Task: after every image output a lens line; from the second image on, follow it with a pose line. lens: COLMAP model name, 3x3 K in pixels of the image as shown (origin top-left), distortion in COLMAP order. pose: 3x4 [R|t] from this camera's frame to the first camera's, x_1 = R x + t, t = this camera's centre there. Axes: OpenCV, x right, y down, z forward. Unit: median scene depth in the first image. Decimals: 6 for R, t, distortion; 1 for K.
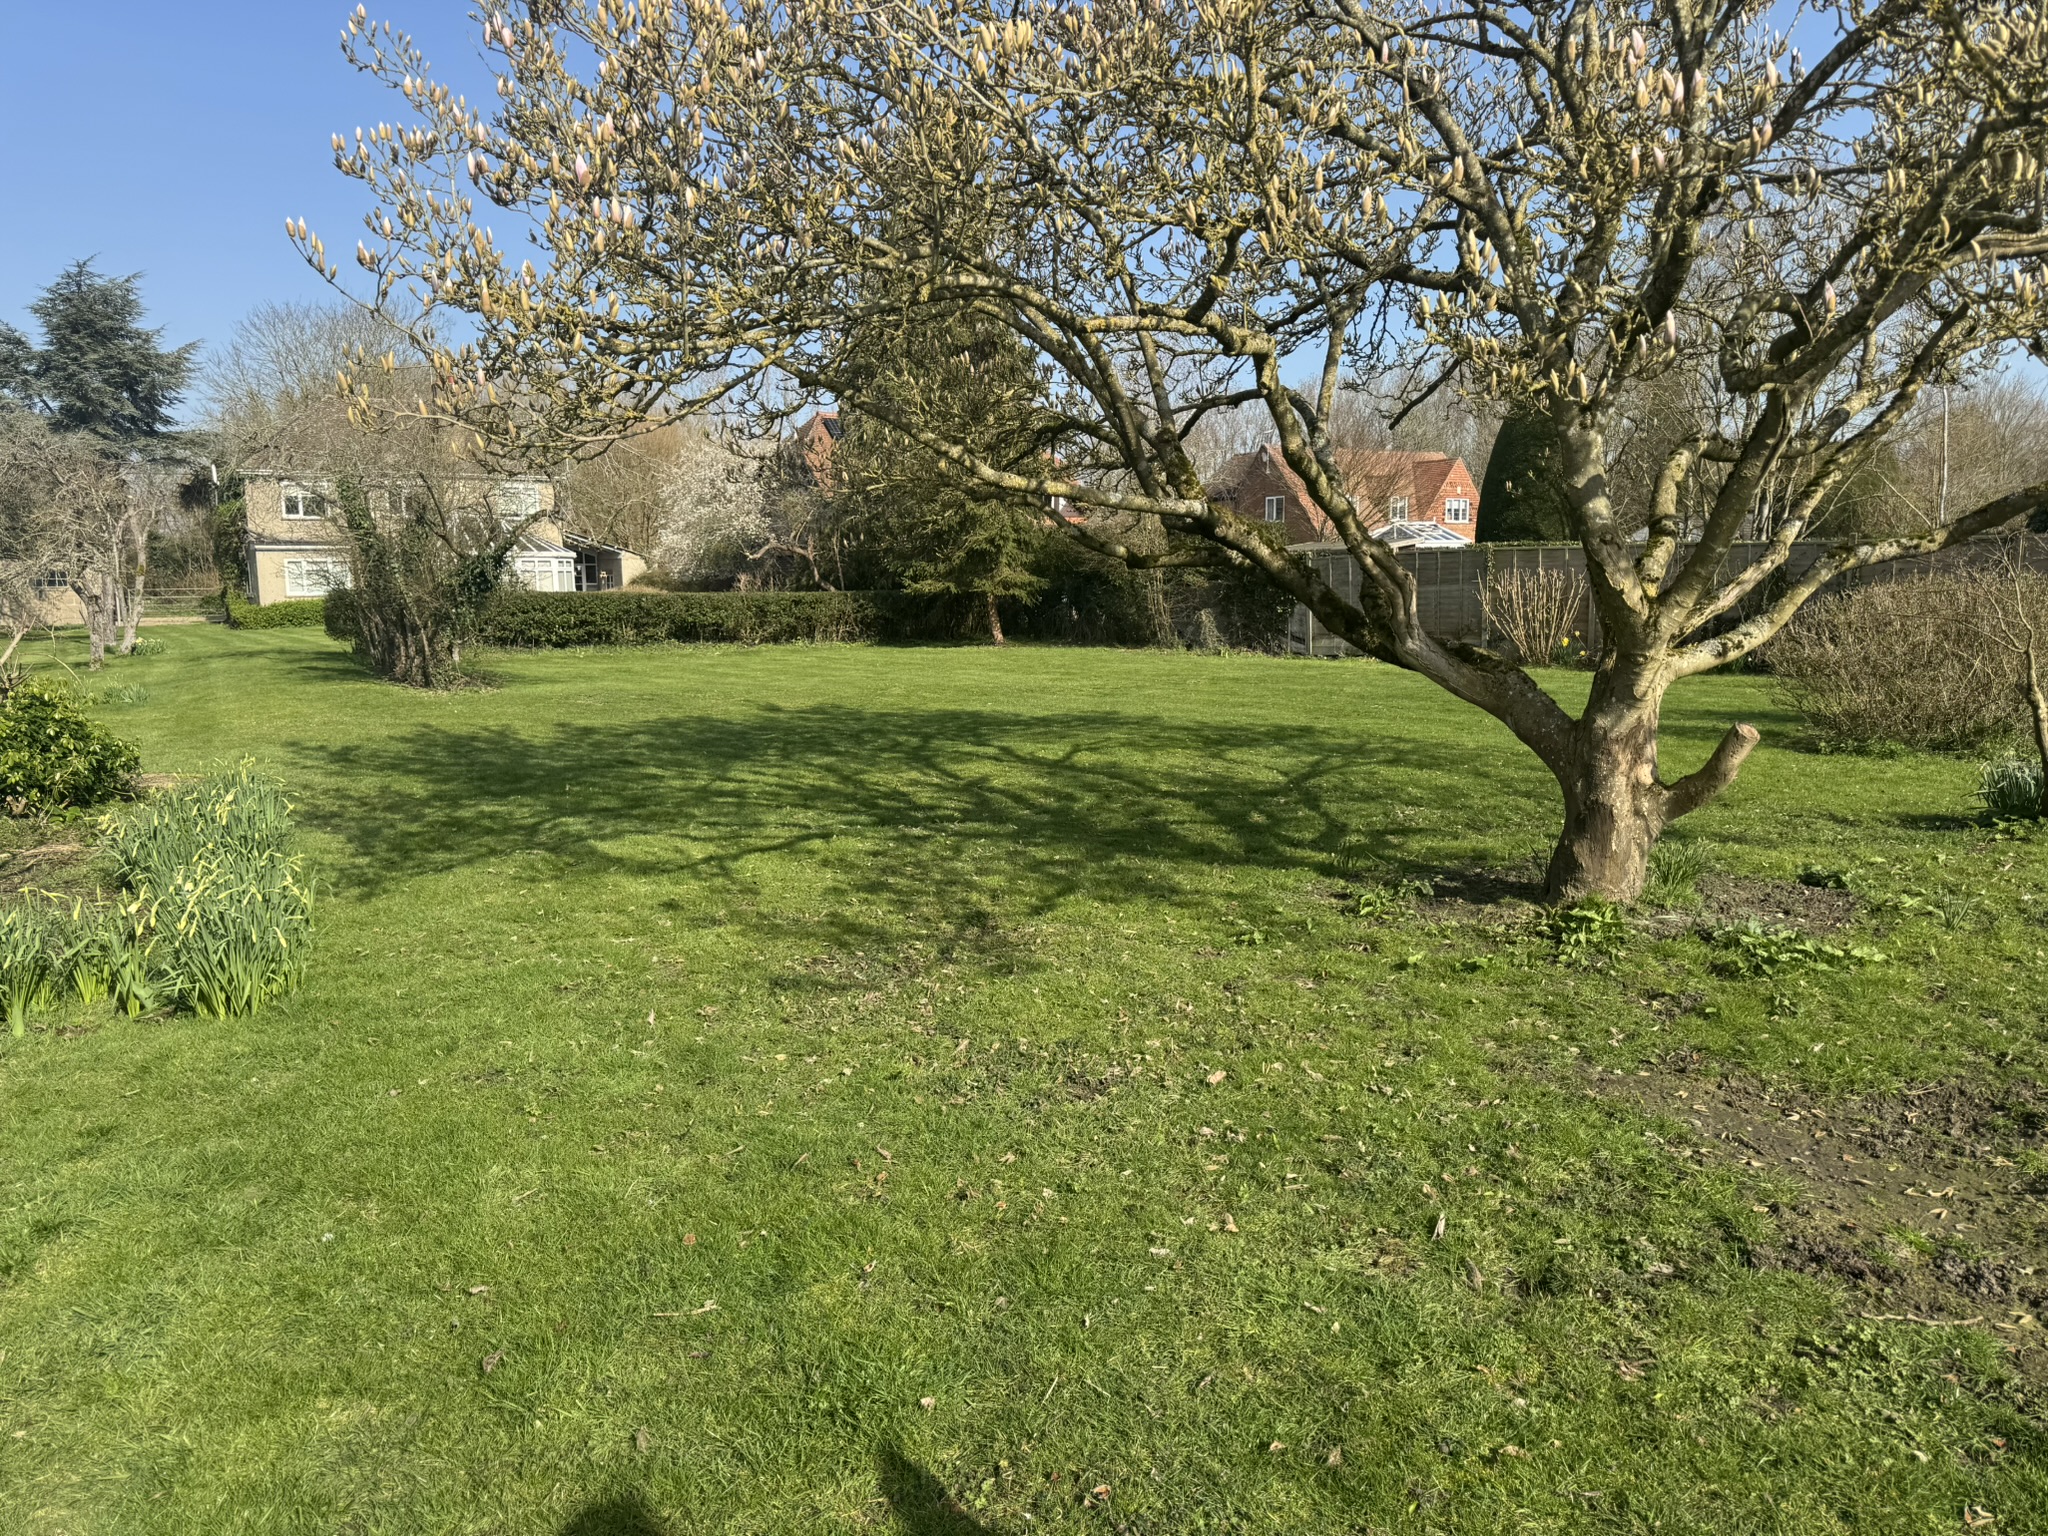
lens RADIAL K [[1462.1, 0, 1018.4], [0, 1462.1, 776.4], [0, 0, 1]] dist [0.005438, 0.001982]
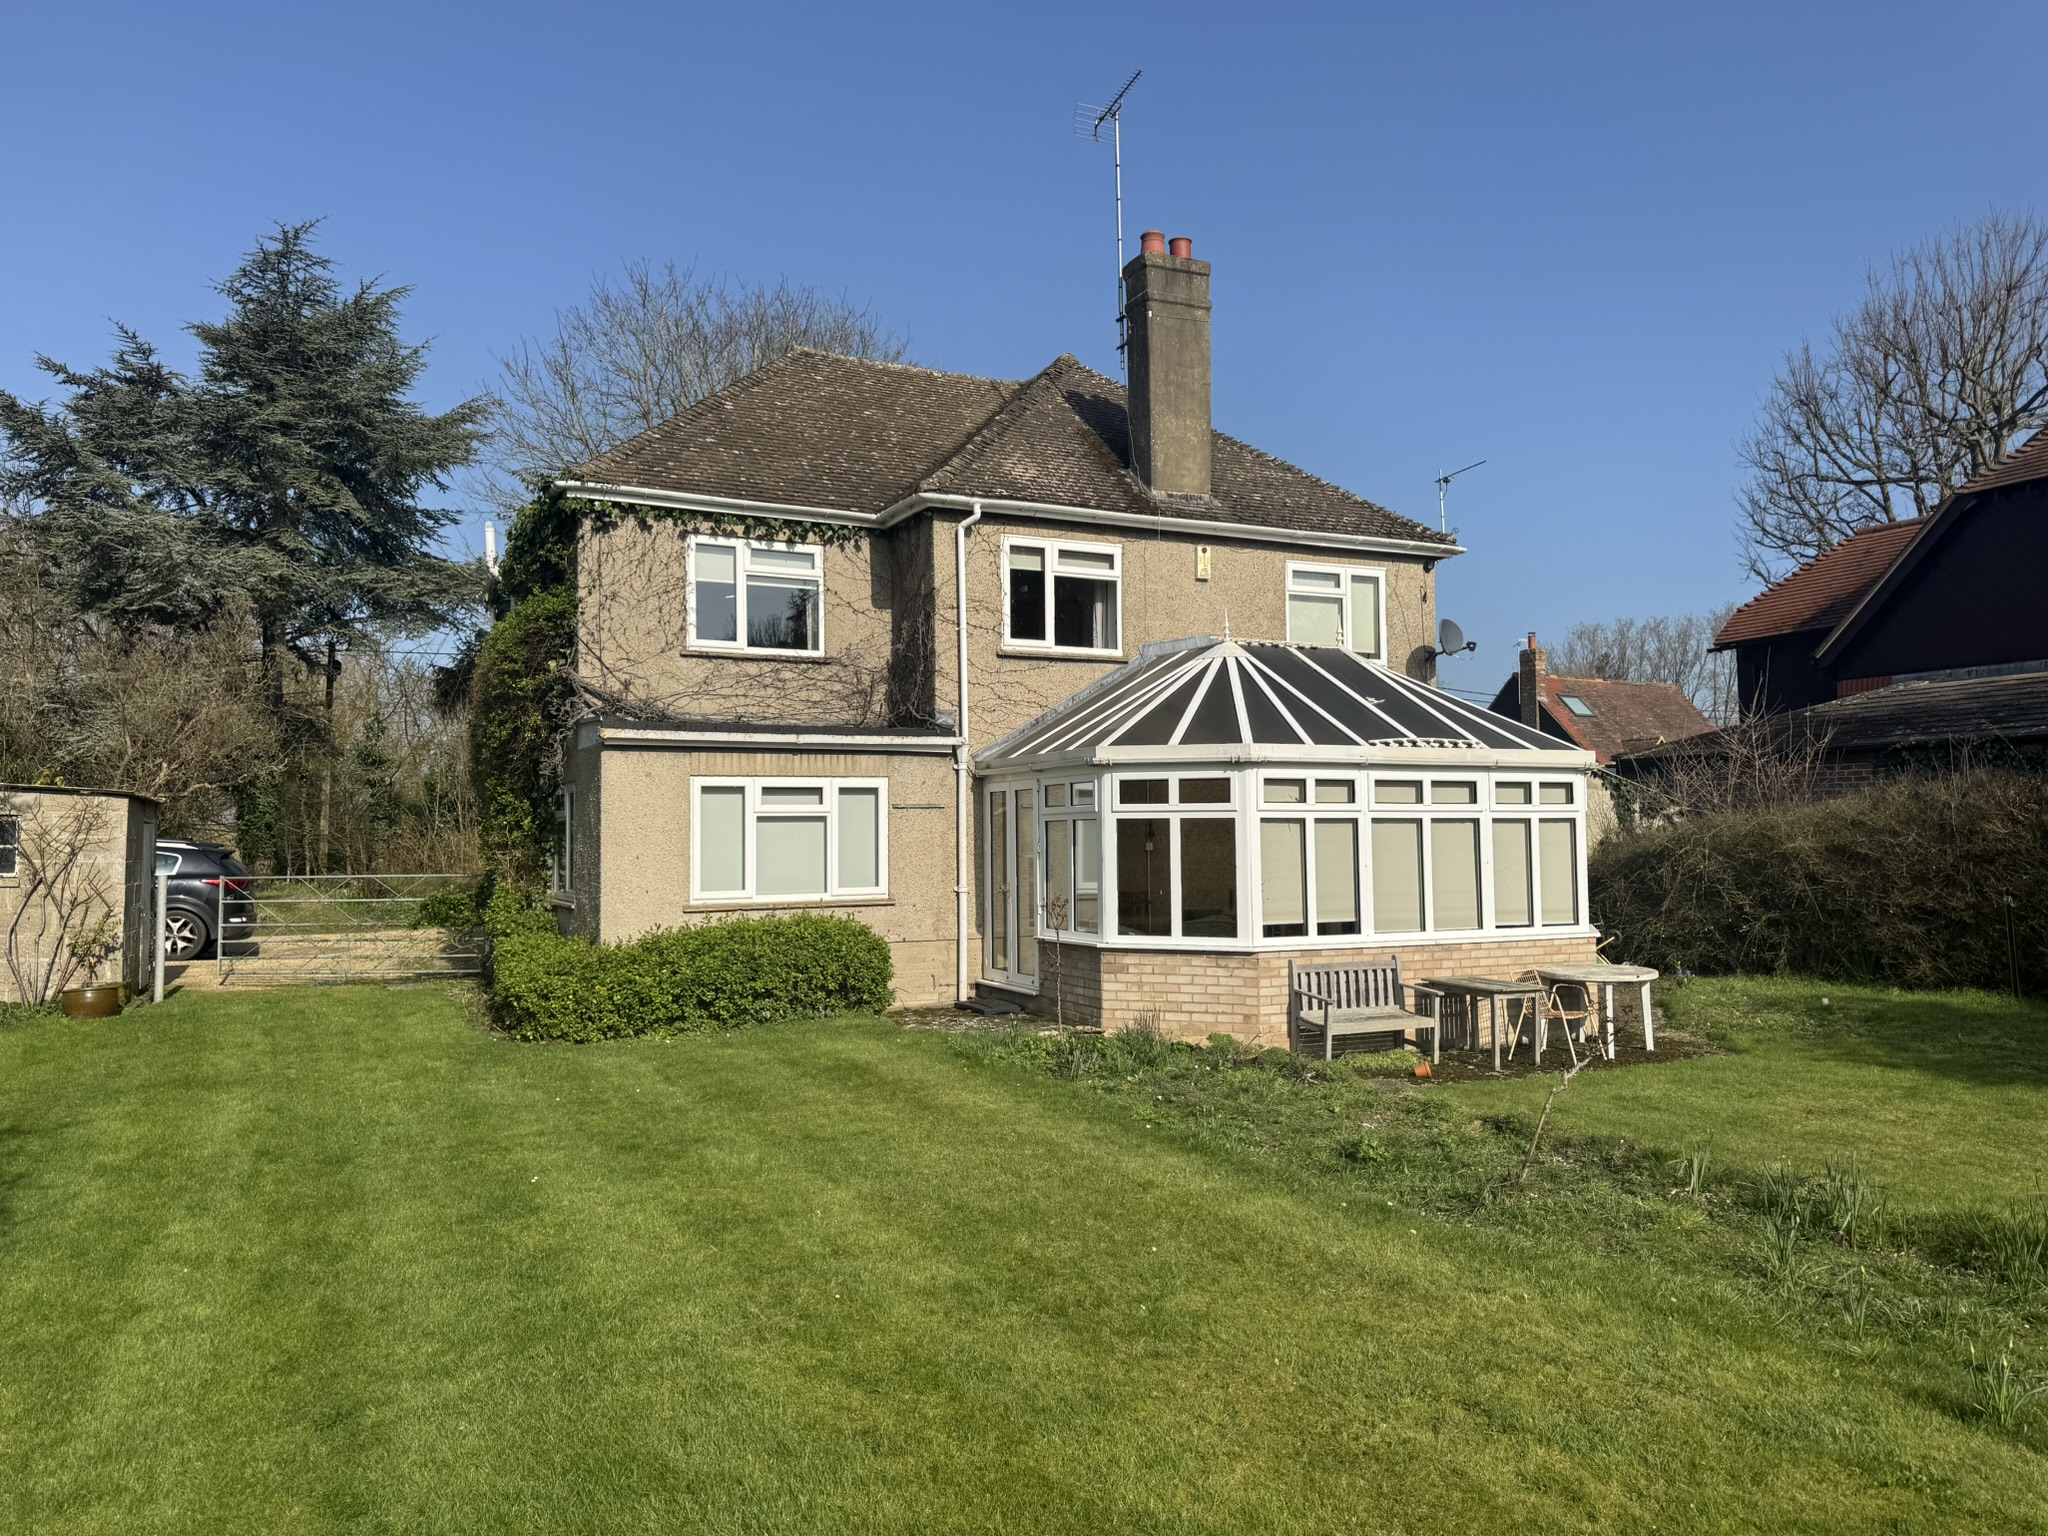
lens RADIAL K [[1435.3, 0, 1033.7], [0, 1435.3, 777.9], [0, 0, 1]] dist [0.102309, -0.115922]
pose [[0.989126, -0.003764, -0.147021, -0.399315], [-0.021928, 0.984724, -0.172739, -0.102636], [0.145425, 0.174084, 0.973933, 0.745629]]
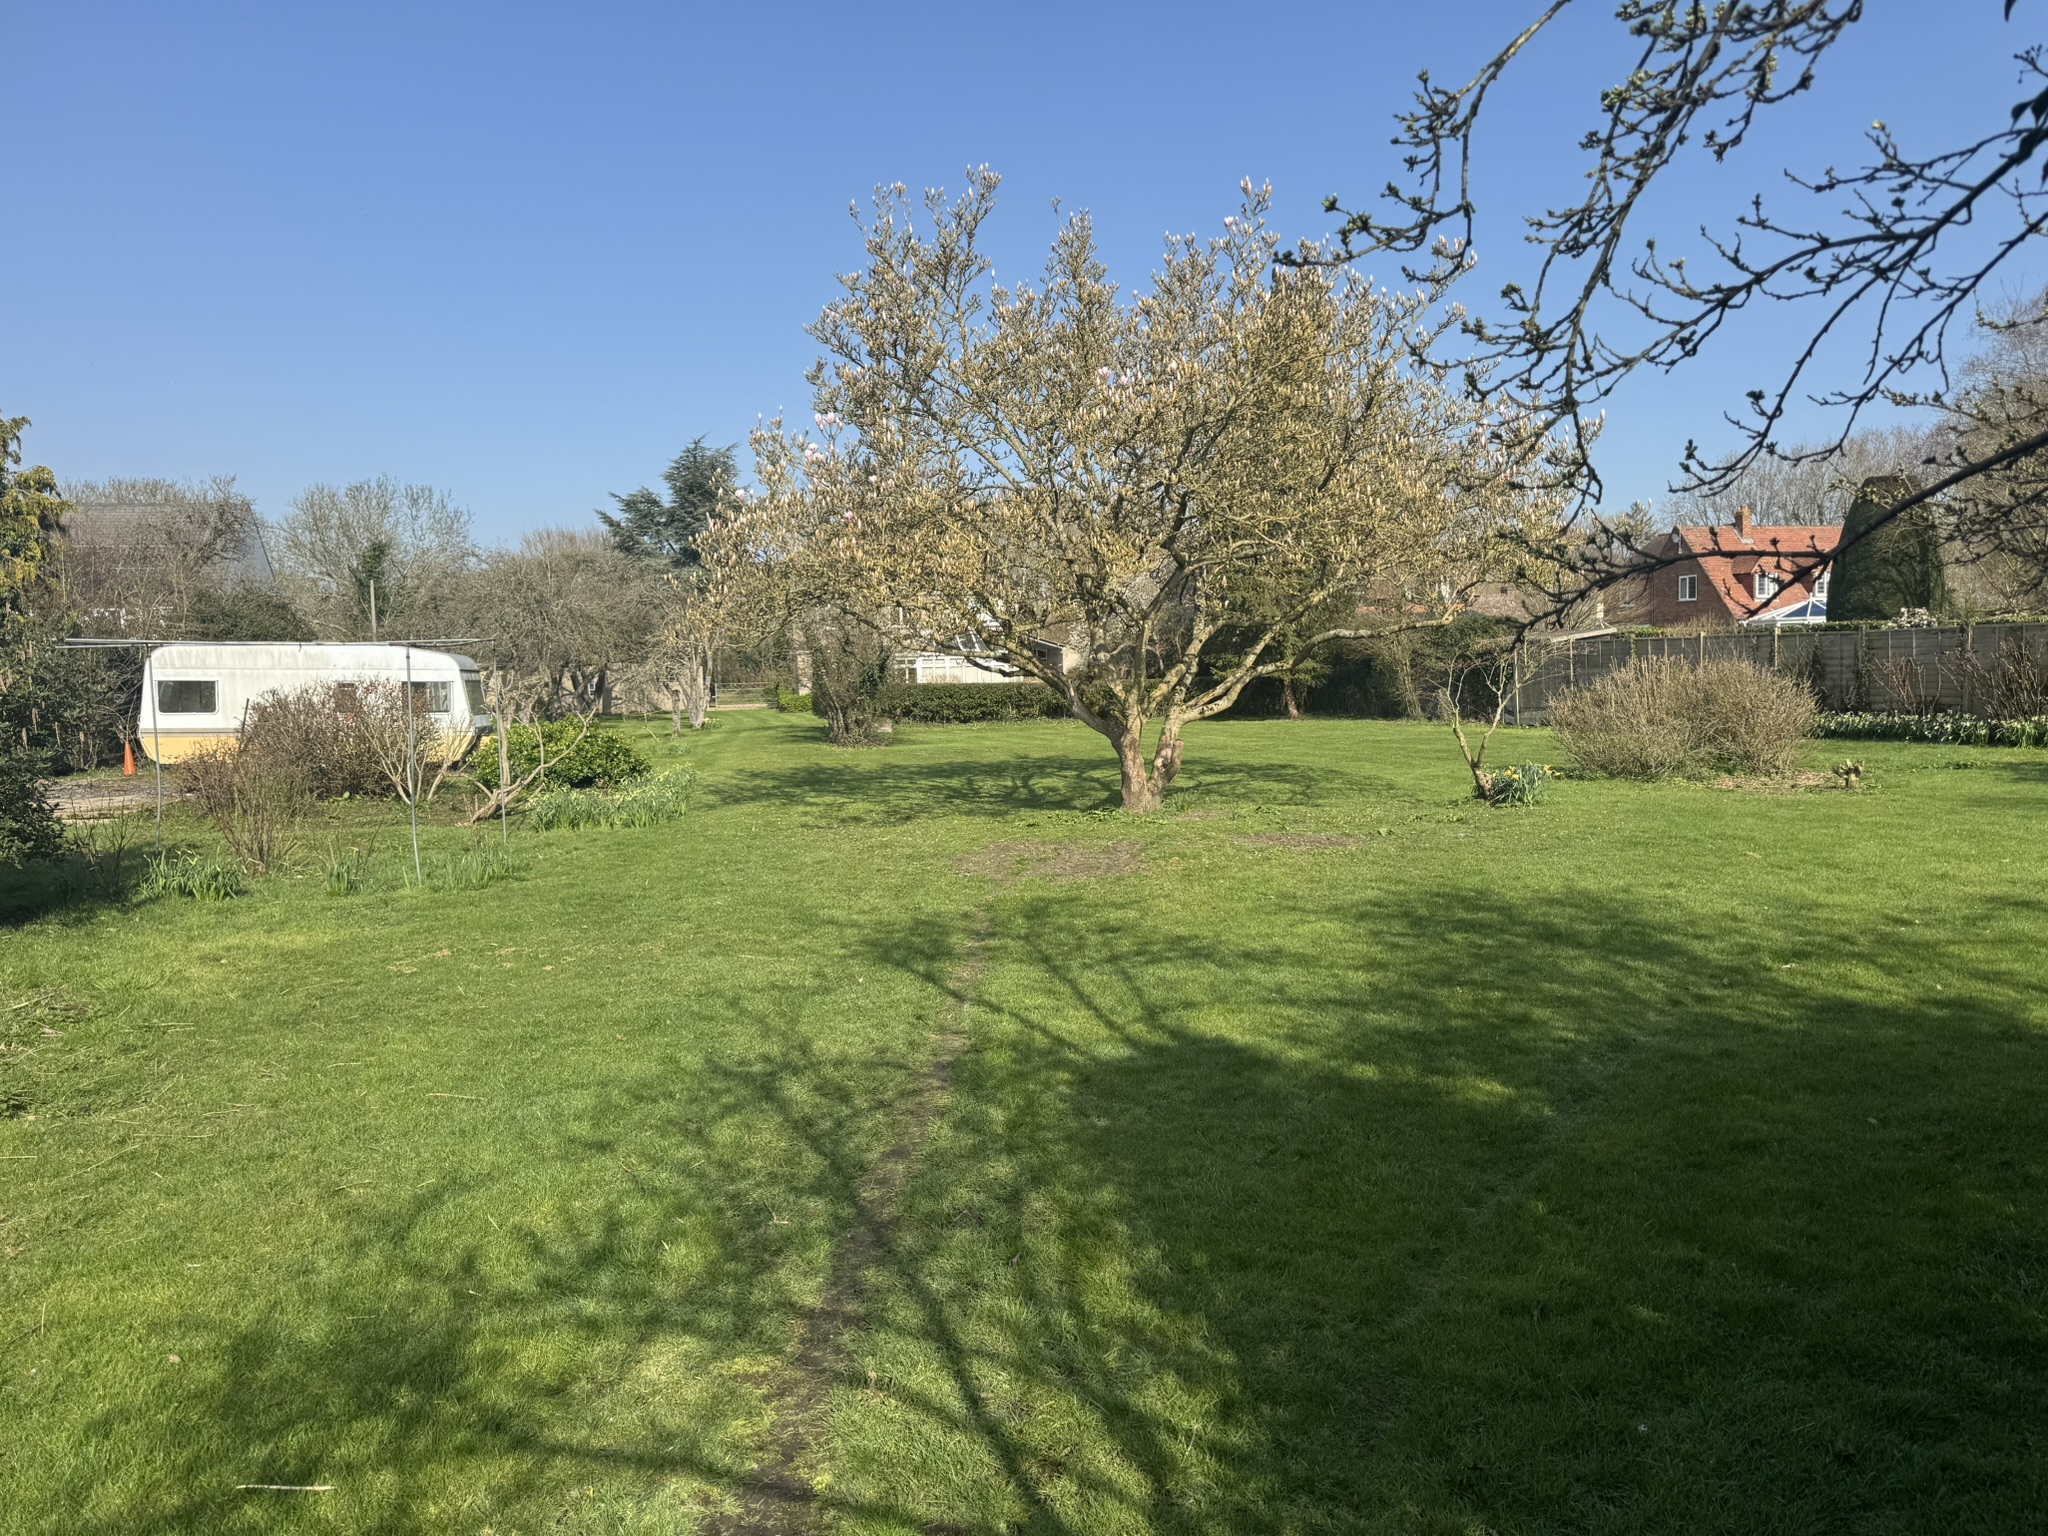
lens RADIAL K [[1435.3, 0, 1033.7], [0, 1435.3, 777.9], [0, 0, 1]] dist [0.102309, -0.115922]
pose [[0.941759, 0.007195, -0.336211, 0.124882], [-0.025086, 0.998489, -0.048899, 0.017737], [0.335351, 0.054485, 0.940516, -0.158167]]
